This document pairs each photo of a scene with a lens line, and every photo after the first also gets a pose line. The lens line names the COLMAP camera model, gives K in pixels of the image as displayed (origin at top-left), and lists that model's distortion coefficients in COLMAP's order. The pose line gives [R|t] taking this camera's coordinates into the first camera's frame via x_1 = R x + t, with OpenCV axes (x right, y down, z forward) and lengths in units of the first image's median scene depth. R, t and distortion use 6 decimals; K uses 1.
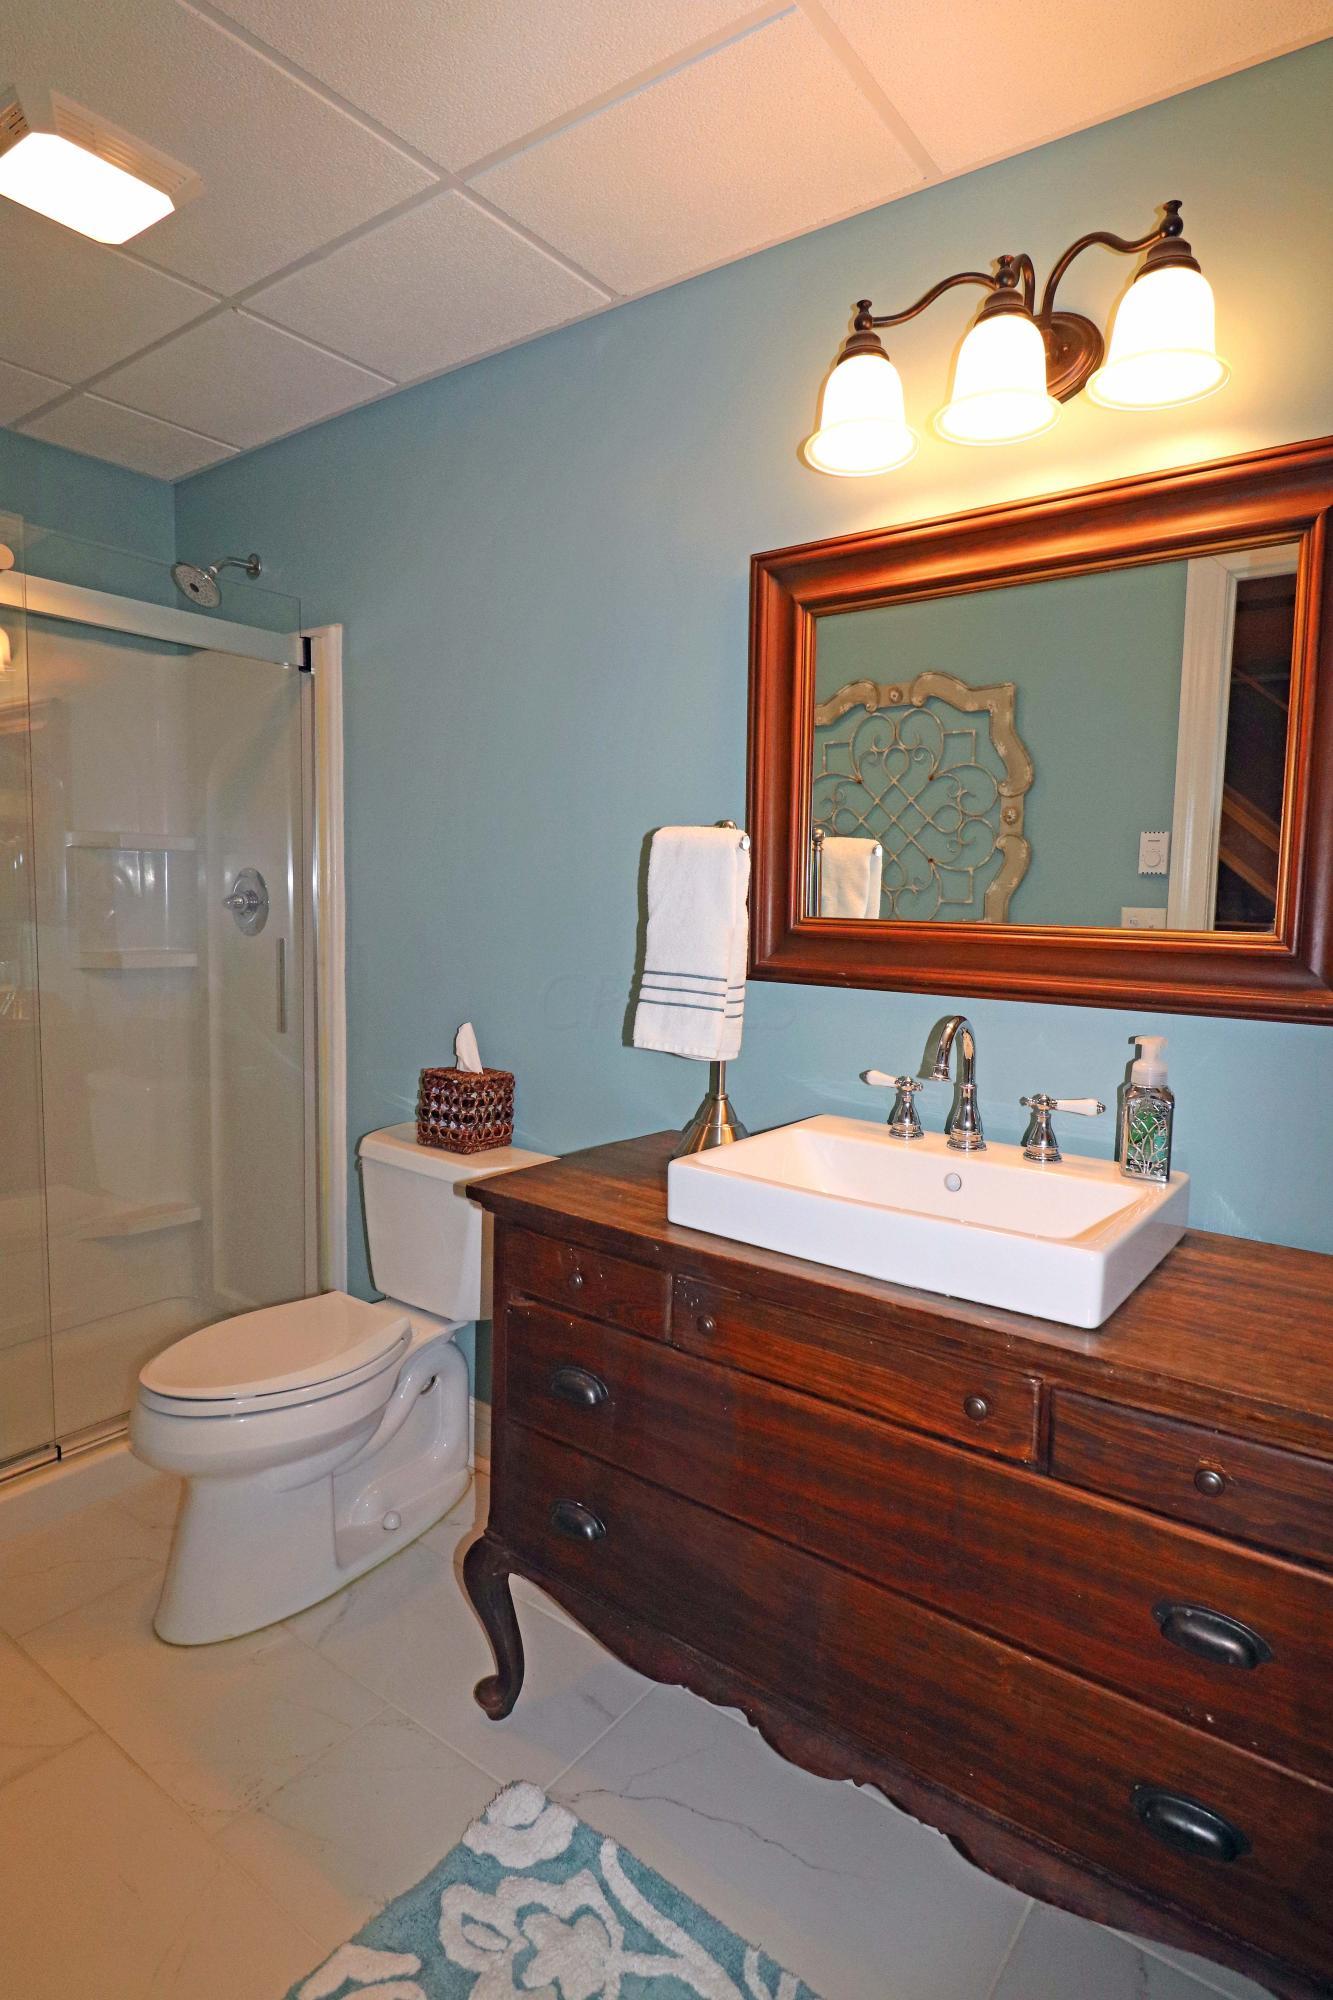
lens RADIAL K [[1055.1, 0, 692.1], [0, 1055.1, 989.7], [0, 0, 1]] dist [0.002926, -0.010030]
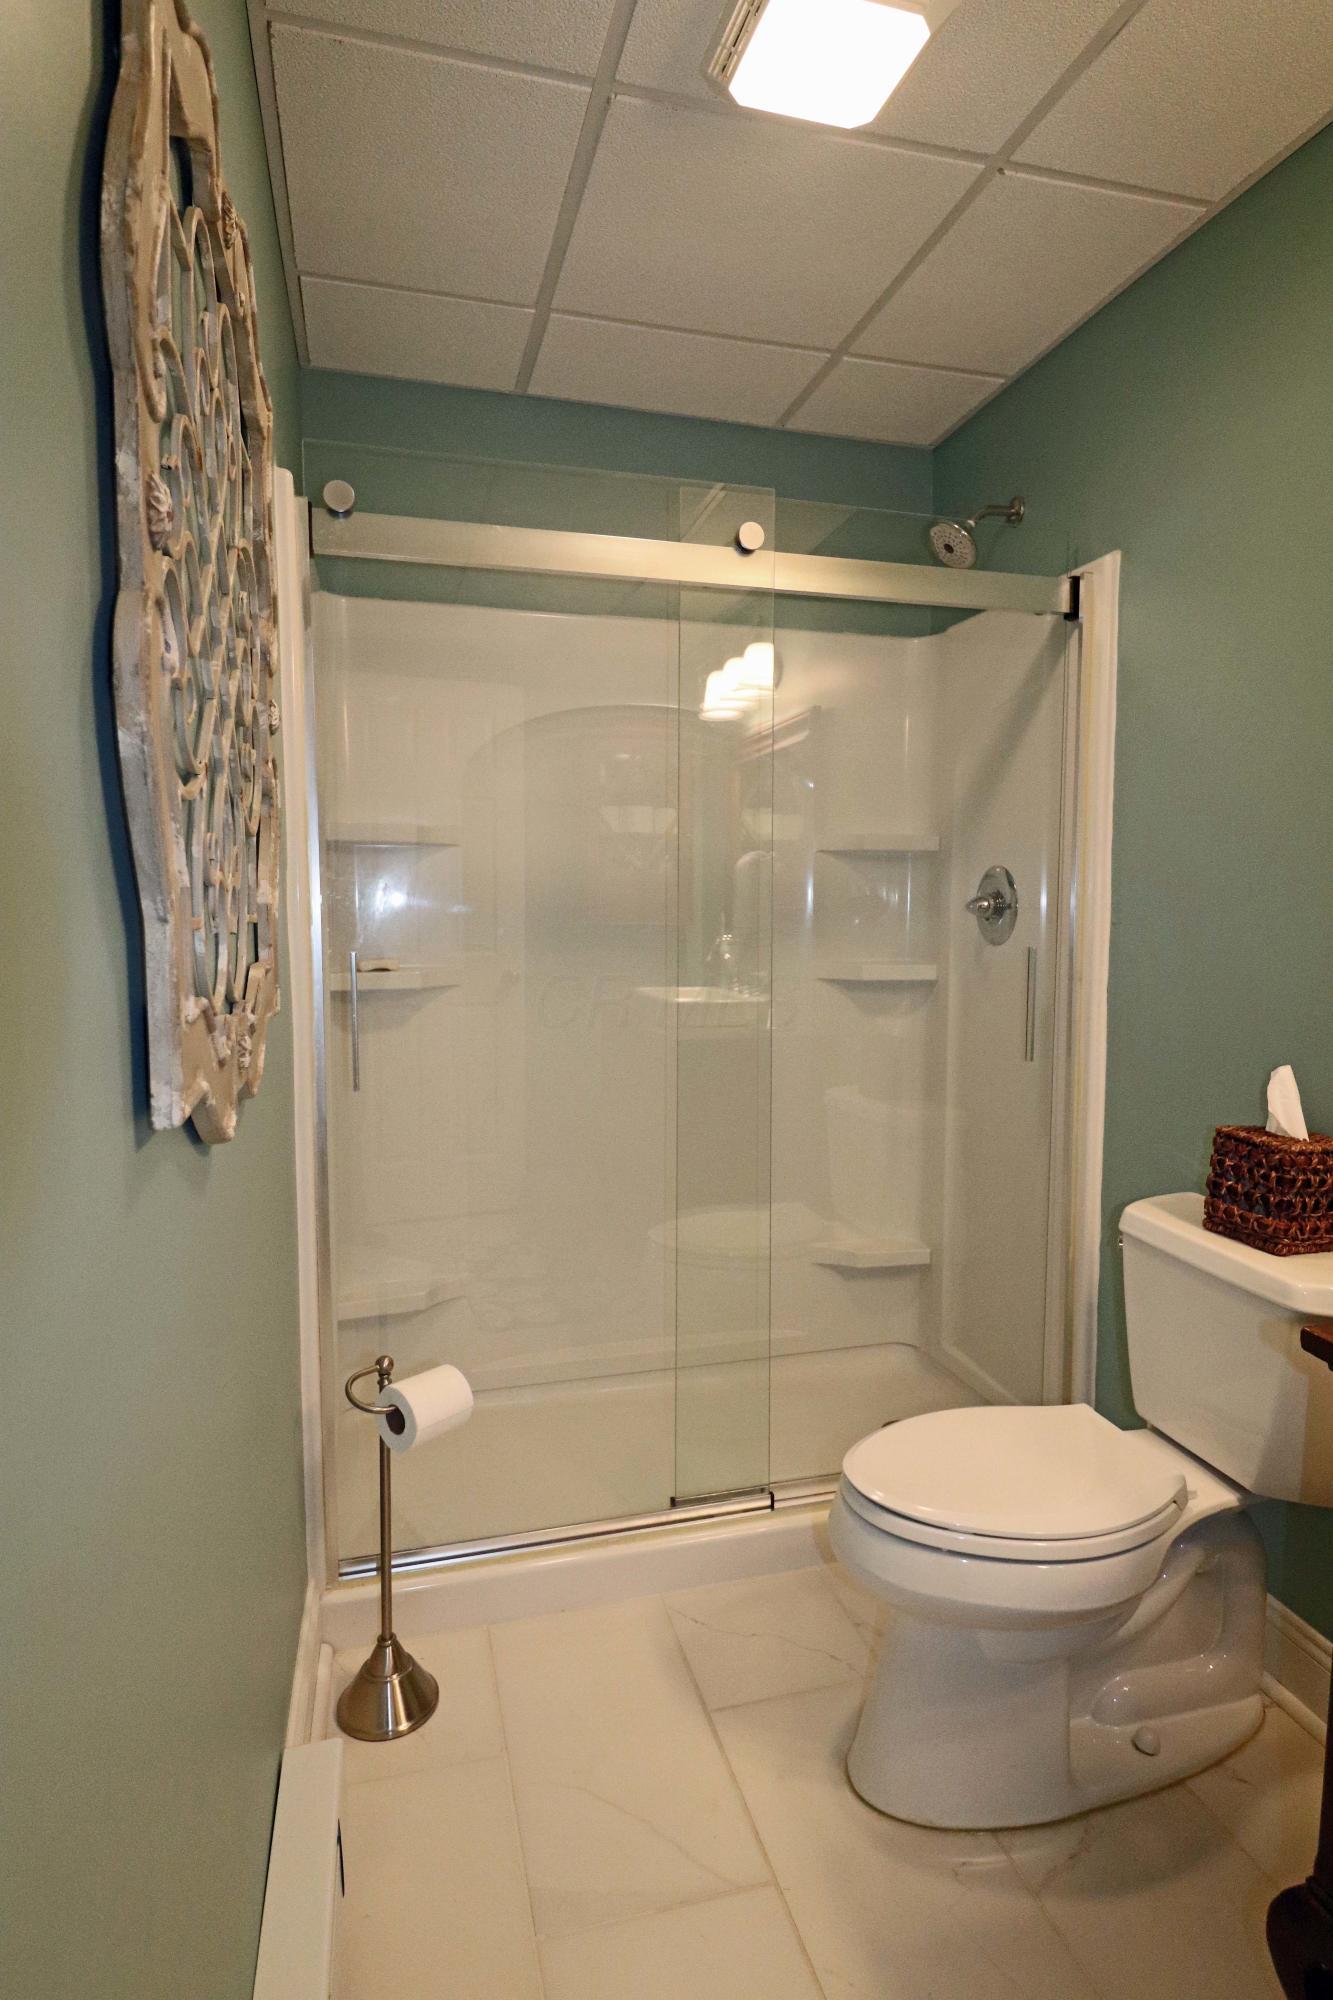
lens RADIAL K [[1055.1, 0, 692.1], [0, 1055.1, 989.7], [0, 0, 1]] dist [0.002926, -0.010030]
pose [[0.775415, 0.025428, -0.630939, -0.074874], [-0.041930, 0.999057, -0.011267, 0.005445], [0.630058, 0.035192, 0.775750, 0.199273]]
